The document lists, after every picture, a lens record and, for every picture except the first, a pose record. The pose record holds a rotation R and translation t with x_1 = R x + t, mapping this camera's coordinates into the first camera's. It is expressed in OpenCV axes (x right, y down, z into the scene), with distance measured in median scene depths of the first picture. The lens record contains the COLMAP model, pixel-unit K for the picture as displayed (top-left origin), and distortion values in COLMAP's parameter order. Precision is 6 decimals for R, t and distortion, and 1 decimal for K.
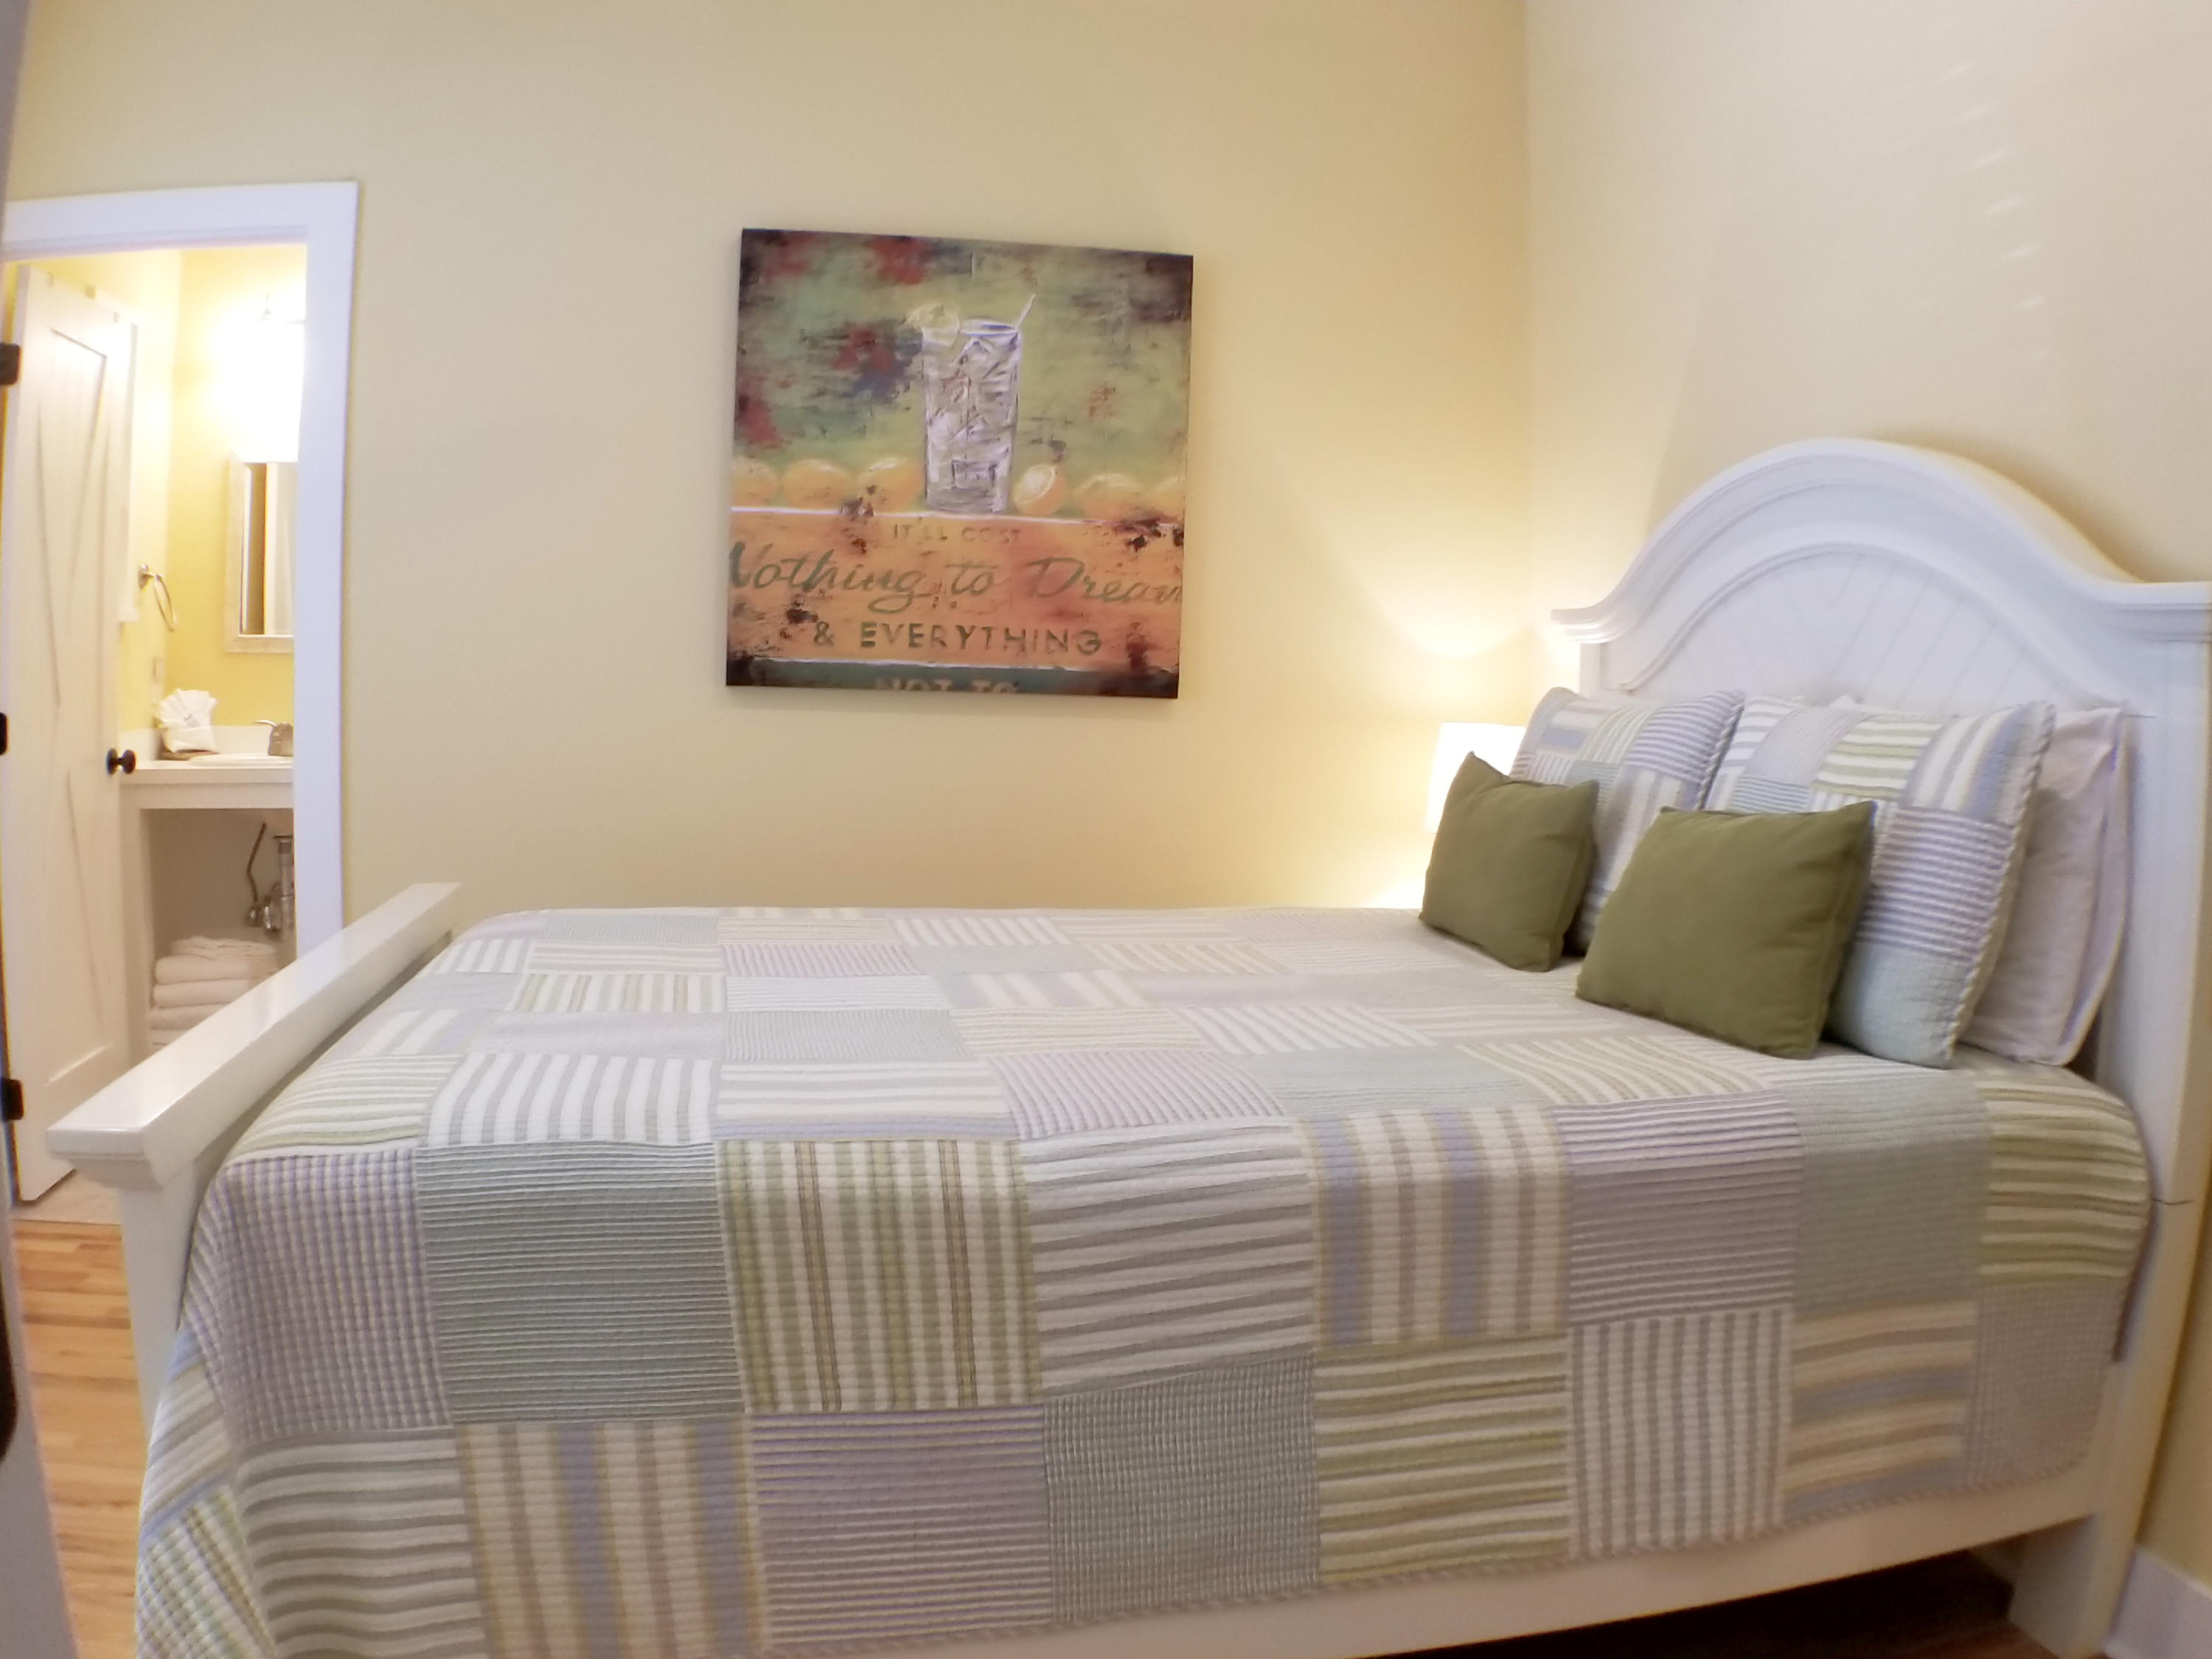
lens RADIAL K [[1752.5, 0, 1110.7], [0, 1752.5, 798.4], [0, 0, 1]] dist [-0.224302, 0.010789]
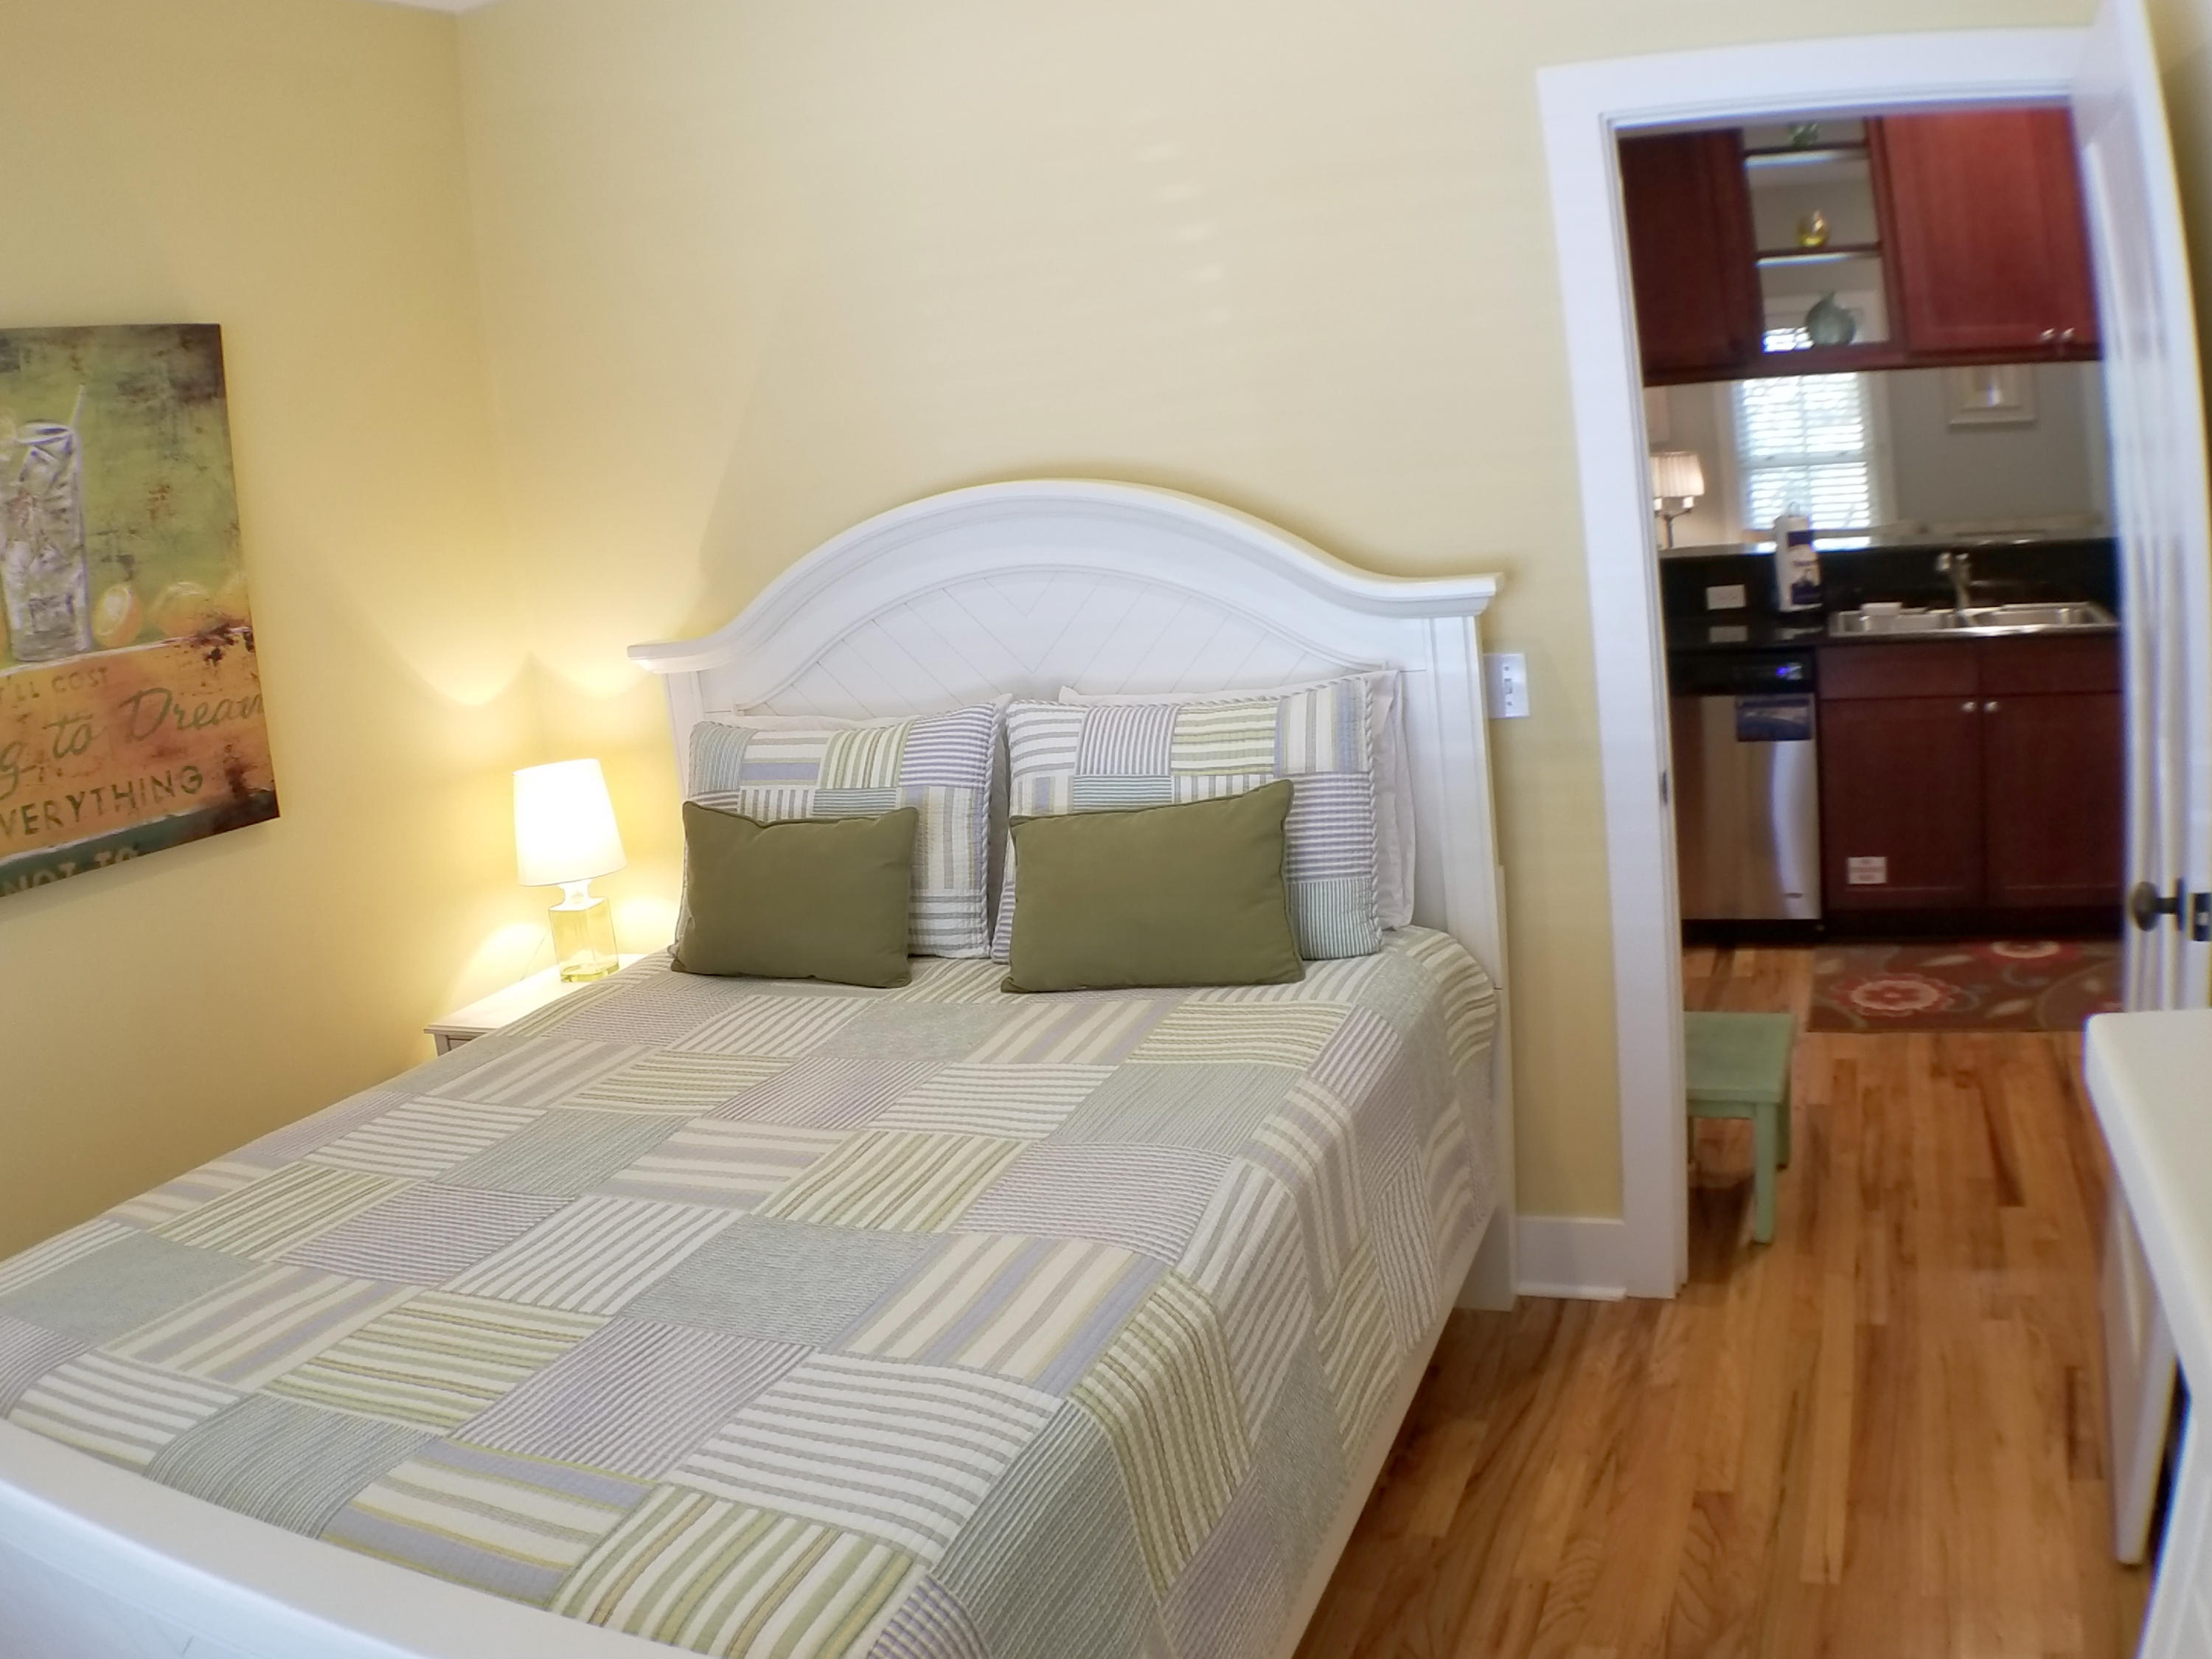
lens RADIAL K [[1752.5, 0, 1110.7], [0, 1752.5, 798.4], [0, 0, 1]] dist [-0.224302, 0.010789]
pose [[0.552400, -0.231689, 0.800734, -0.417838], [0.180120, 0.971080, 0.156719, -0.126782], [-0.813887, 0.057657, 0.578156, 0.166746]]
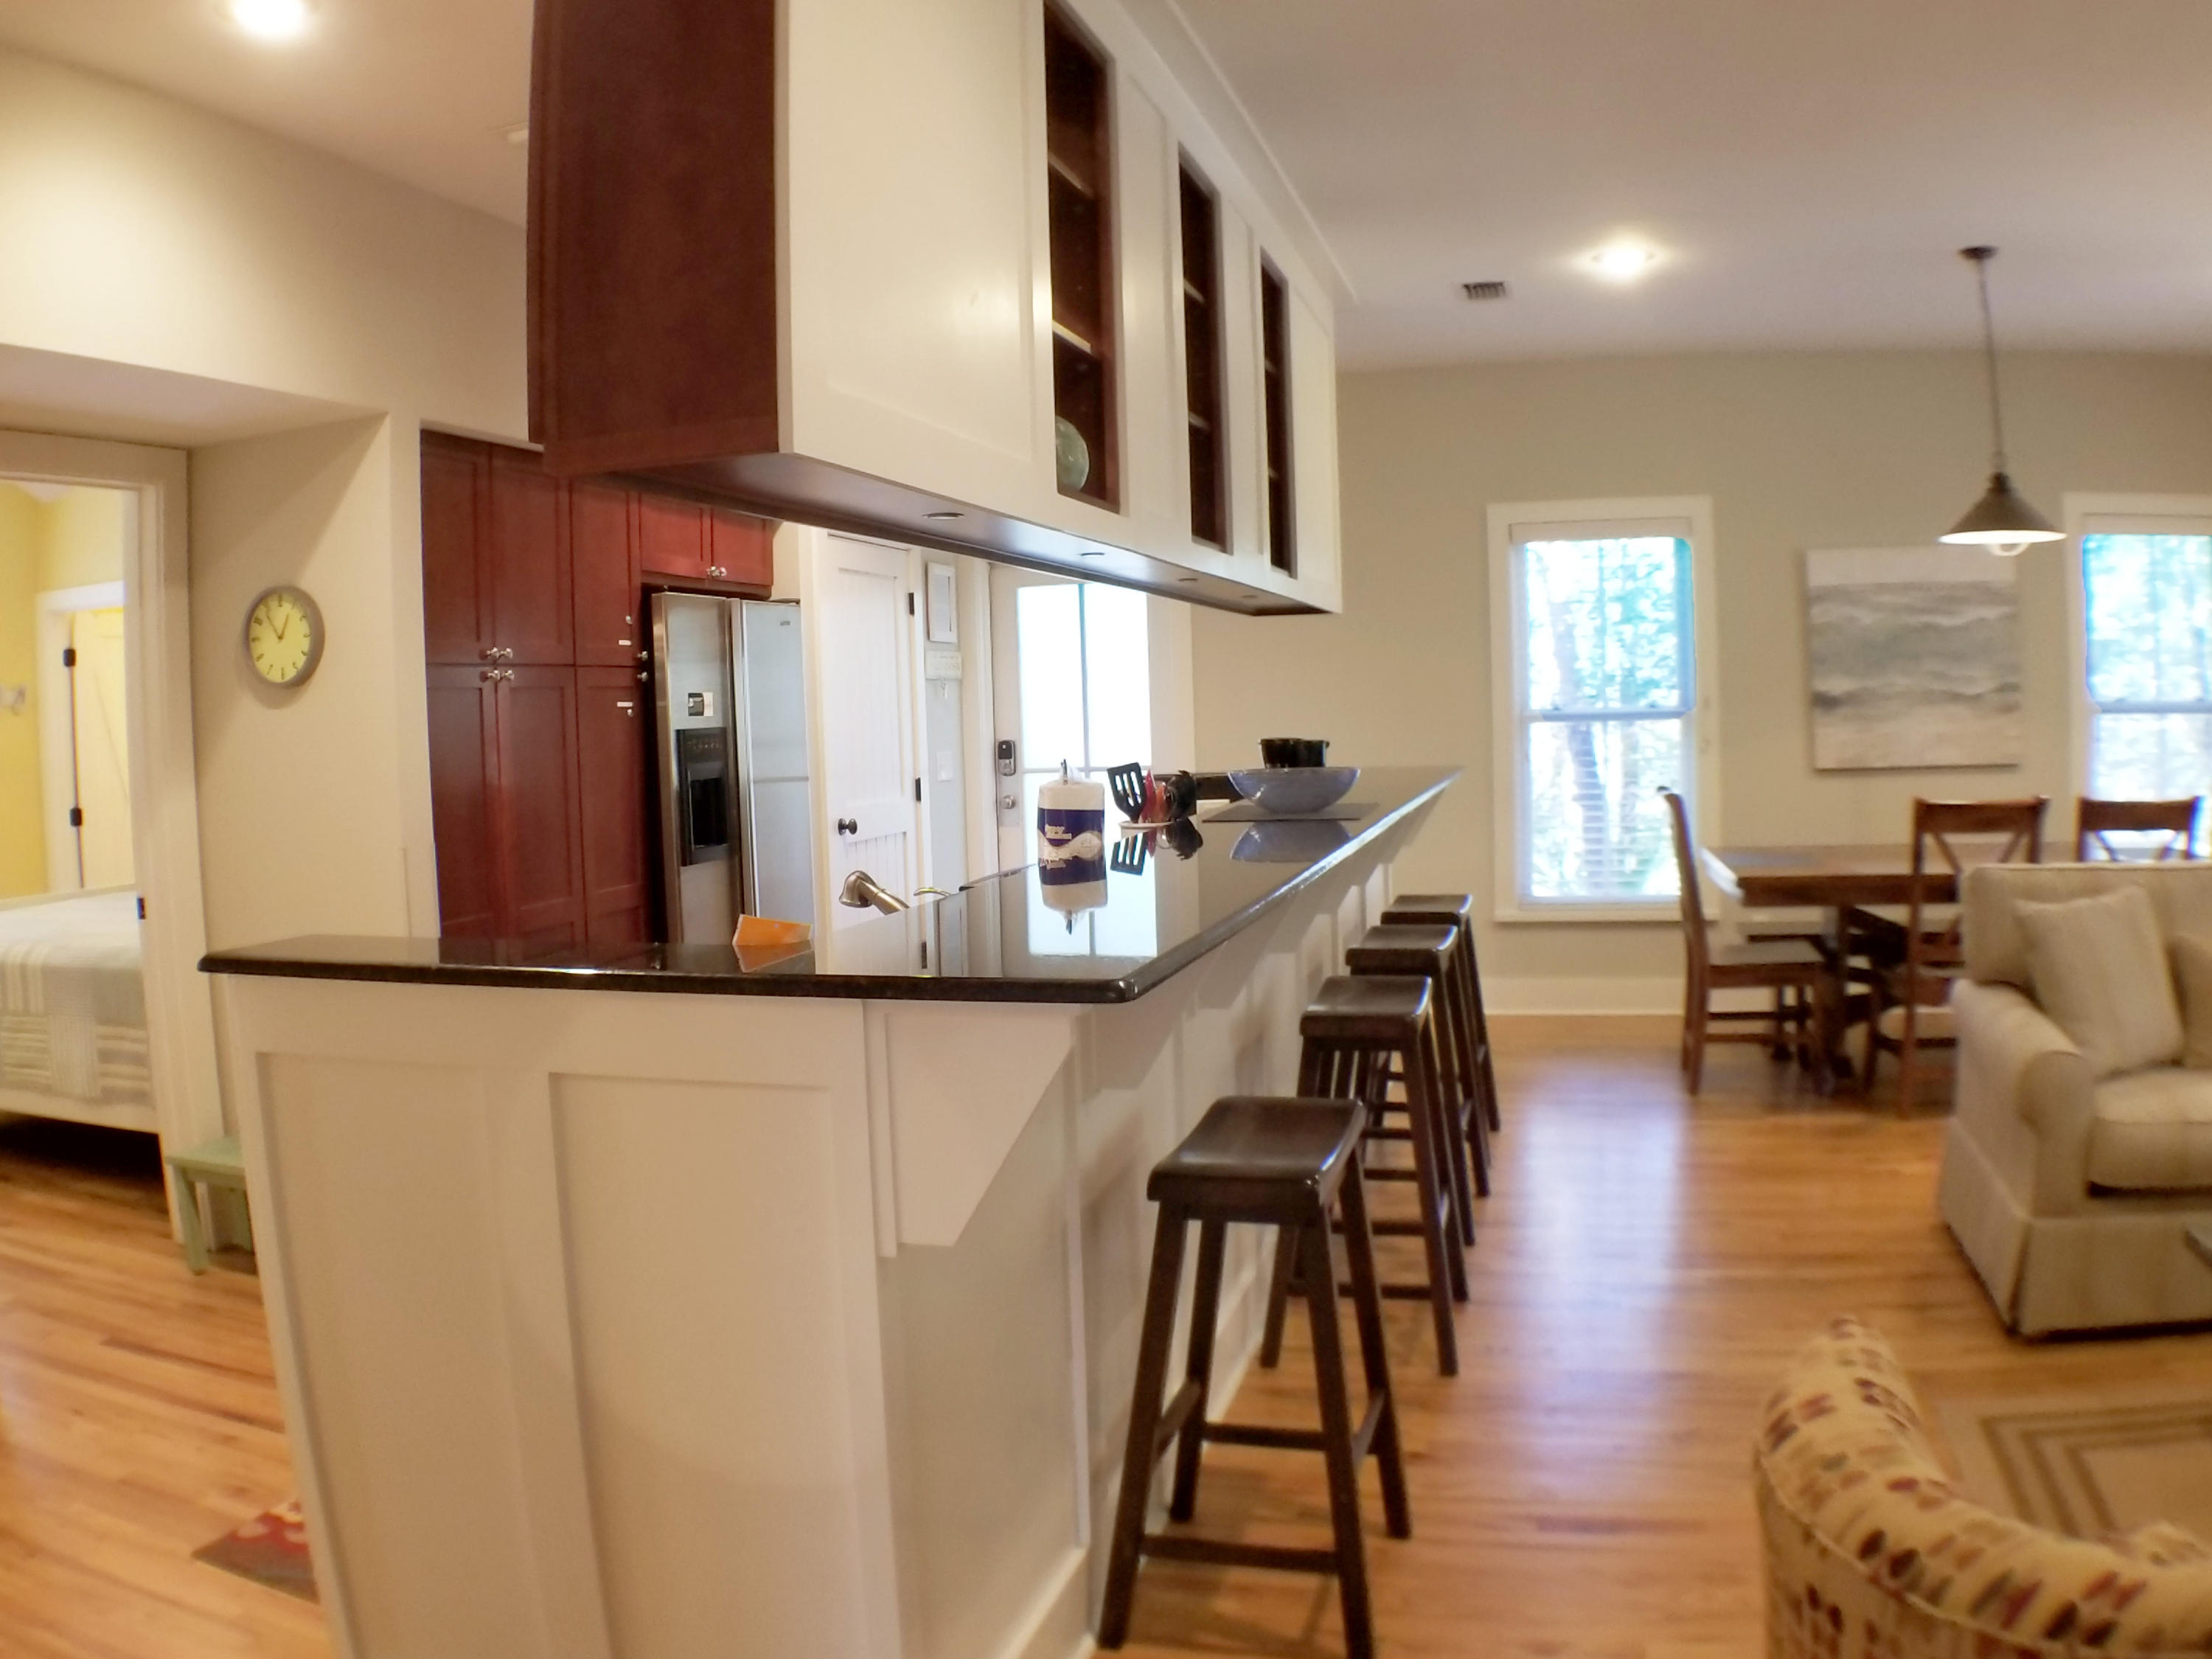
lens RADIAL K [[1669.6, 0, 1008.2], [0, 1669.6, 827.7], [0, 0, 1]] dist [-0.264199, 0.051004]
pose [[0.864243, -0.013969, -0.502880, 1.565597], [0.013326, 0.999899, -0.004872, 0.000642], [0.502898, -0.002491, 0.864342, -0.250396]]
